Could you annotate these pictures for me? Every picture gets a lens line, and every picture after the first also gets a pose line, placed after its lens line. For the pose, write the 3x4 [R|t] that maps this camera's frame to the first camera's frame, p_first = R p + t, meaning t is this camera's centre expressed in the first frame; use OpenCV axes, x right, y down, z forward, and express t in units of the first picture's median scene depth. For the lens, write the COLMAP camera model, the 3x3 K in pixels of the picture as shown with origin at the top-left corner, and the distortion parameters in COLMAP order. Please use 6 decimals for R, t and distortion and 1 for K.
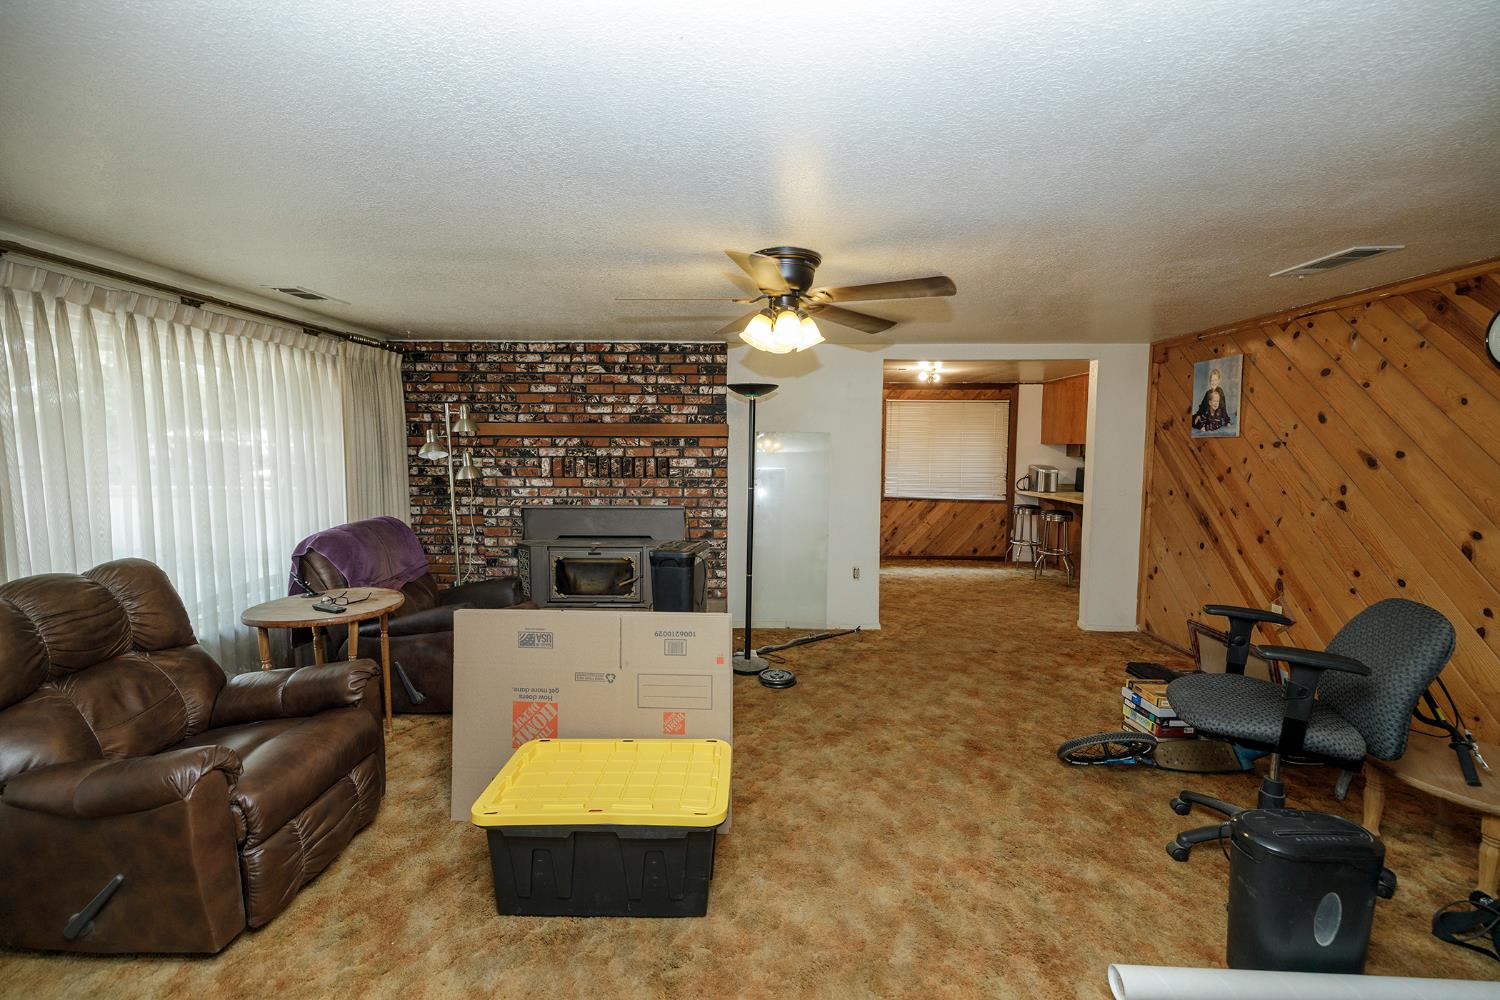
lens RADIAL K [[626.9, 0, 747.8], [0, 626.9, 493.6], [0, 0, 1]] dist [0.000002, -0.000198]
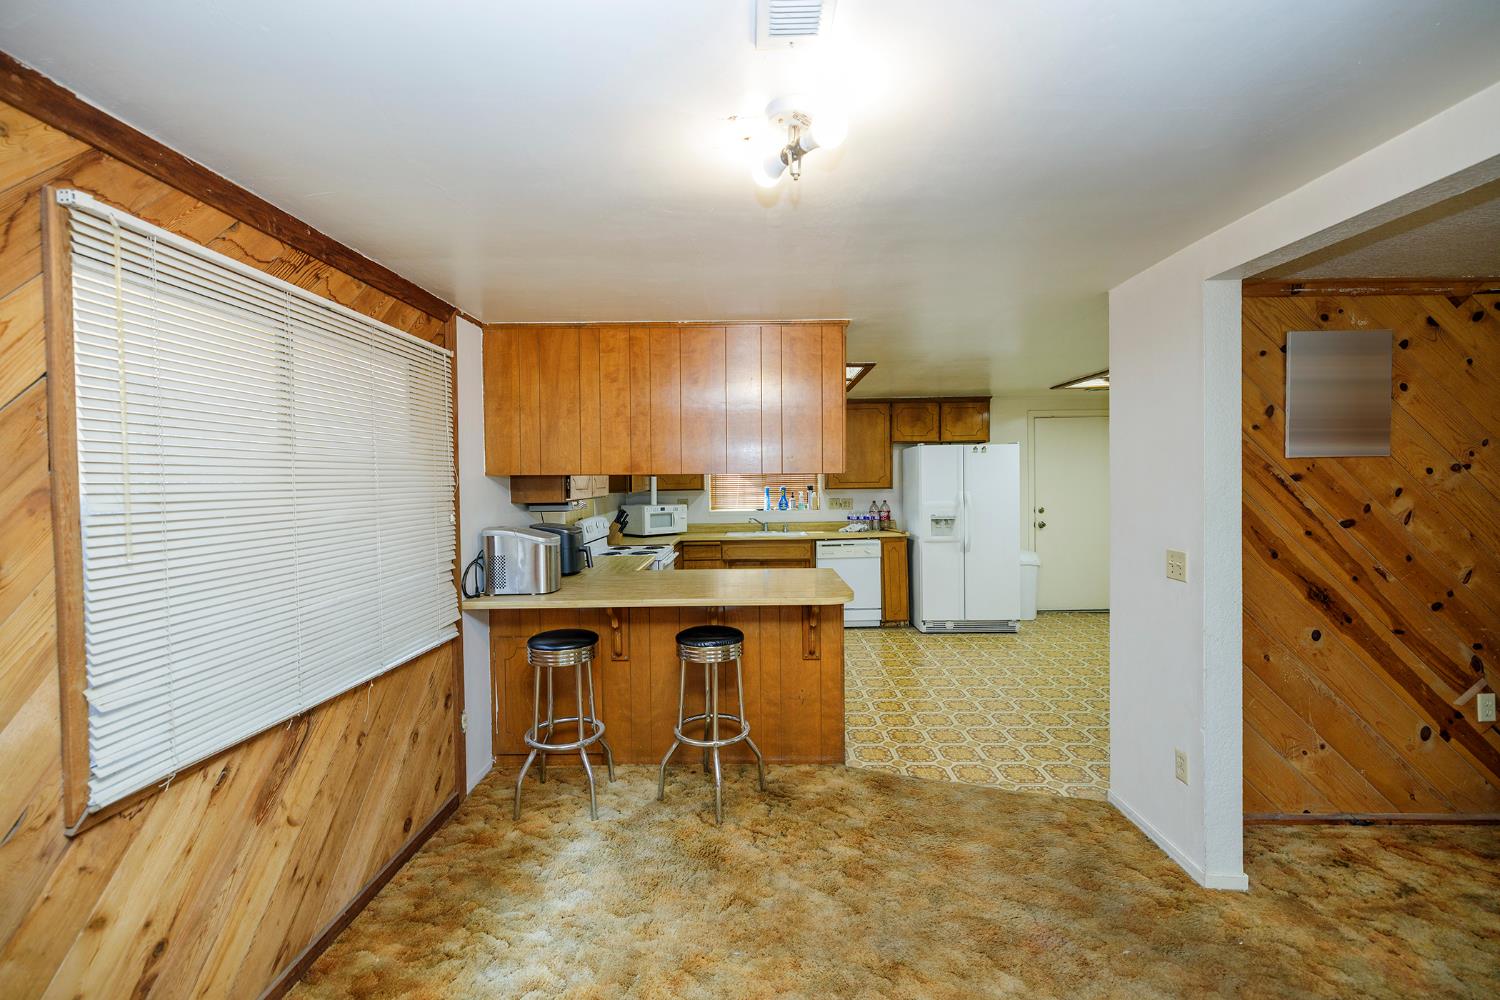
lens RADIAL K [[626.9, 0, 741.3], [0, 626.9, 493.3], [0, 0, 1]] dist [0.000002, -0.000198]
pose [[0.005233, -0.030630, 0.999517, 0.105695], [0.087686, 0.995695, 0.030053, -0.108989], [-0.996134, 0.087486, 0.007896, 1.386630]]
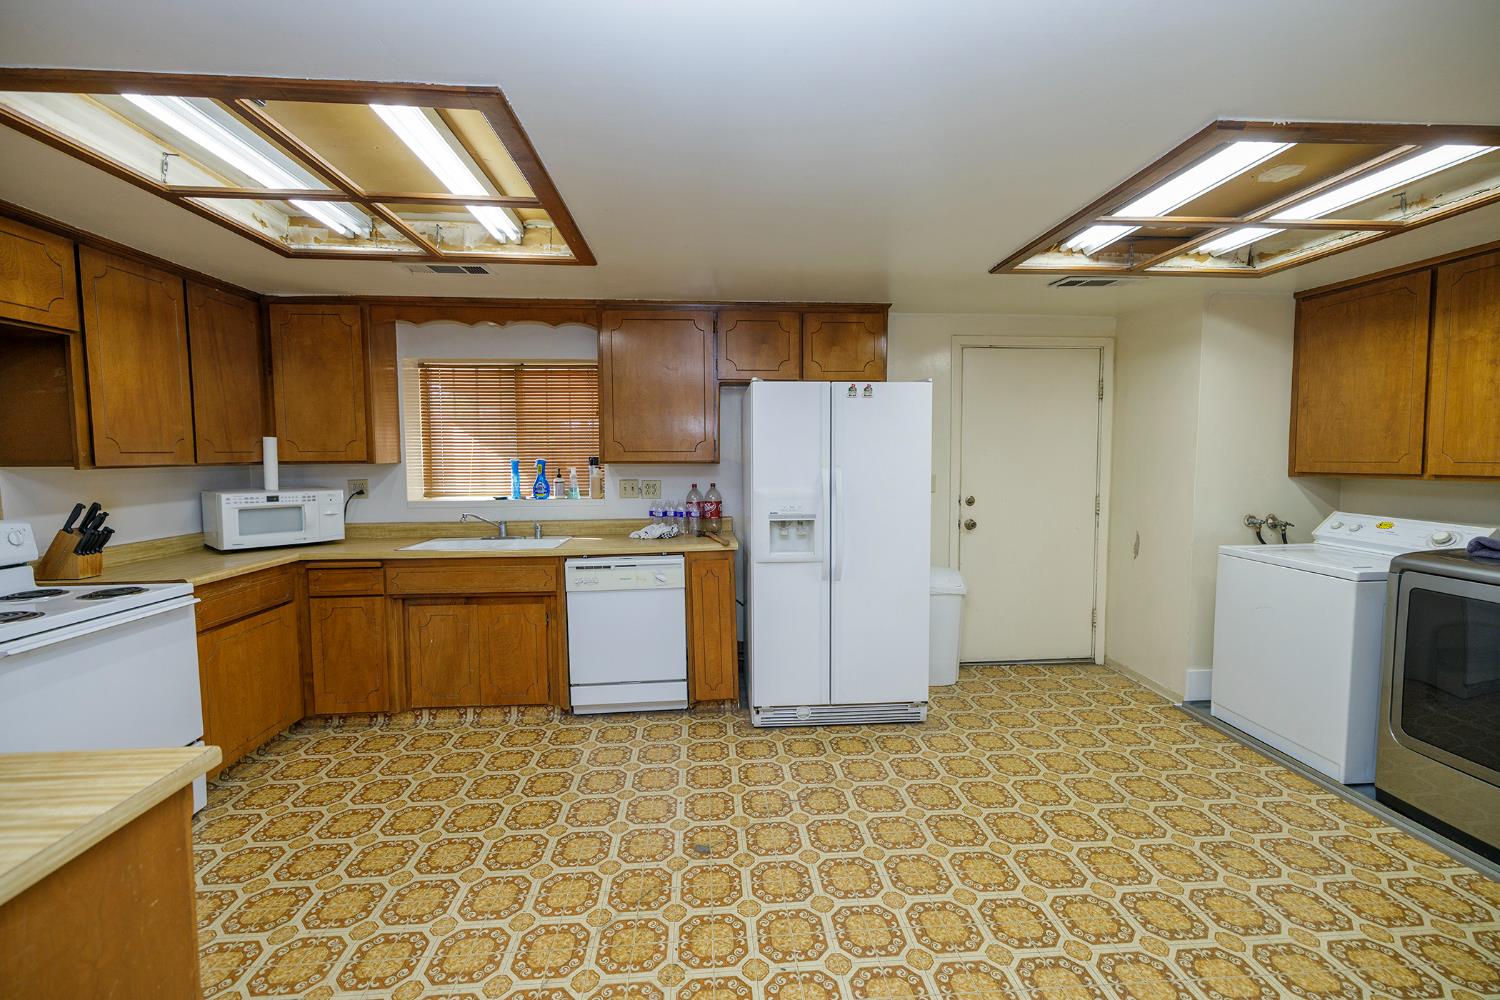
lens RADIAL K [[626.9, 0, 747.8], [0, 626.9, 495.1], [0, 0, 1]] dist [0.000002, -0.000198]
pose [[-0.090422, -0.070823, 0.993382, 0.680100], [0.077038, 0.993982, 0.077878, -0.068994], [-0.992919, 0.083570, -0.084422, 1.108762]]
